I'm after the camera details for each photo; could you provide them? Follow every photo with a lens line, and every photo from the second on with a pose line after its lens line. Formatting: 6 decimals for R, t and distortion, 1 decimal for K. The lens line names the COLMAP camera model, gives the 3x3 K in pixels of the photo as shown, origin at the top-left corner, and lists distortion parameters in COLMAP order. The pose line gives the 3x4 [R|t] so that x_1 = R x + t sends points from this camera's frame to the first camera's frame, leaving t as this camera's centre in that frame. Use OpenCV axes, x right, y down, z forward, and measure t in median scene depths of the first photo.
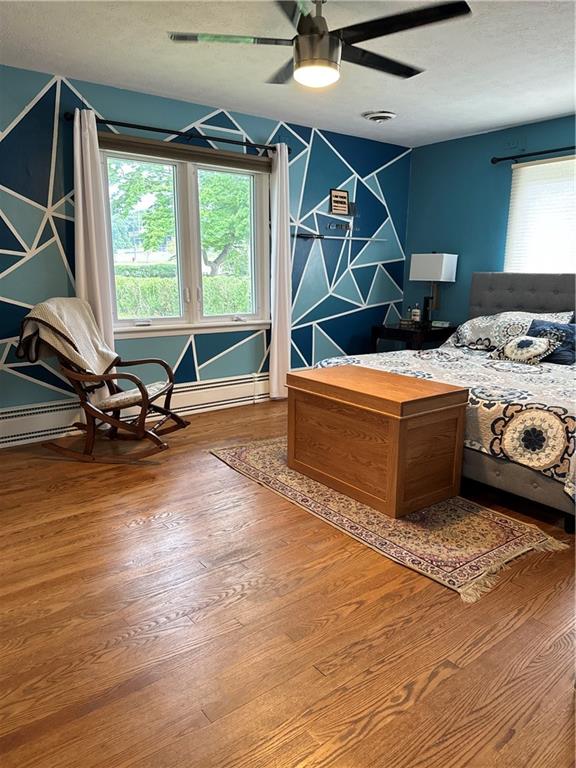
lens RADIAL K [[542.5, 0, 289.8], [0, 542.5, 387.6], [0, 0, 1]] dist [0.063306, -0.073517]
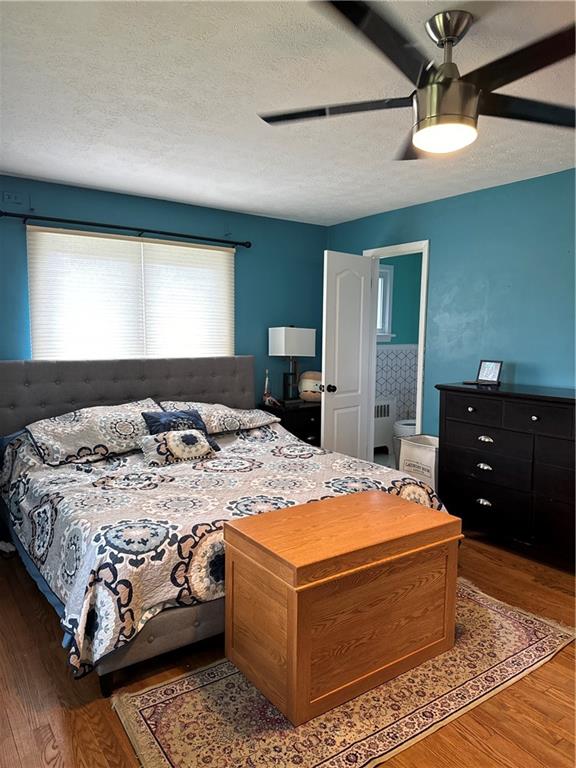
lens RADIAL K [[542.5, 0, 289.1], [0, 542.5, 386.8], [0, 0, 1]] dist [0.063306, -0.073517]
pose [[0.041894, -0.117249, 0.992218, -0.724296], [0.207542, 0.972450, 0.106150, -0.359494], [-0.977329, 0.201480, 0.065074, 1.205919]]
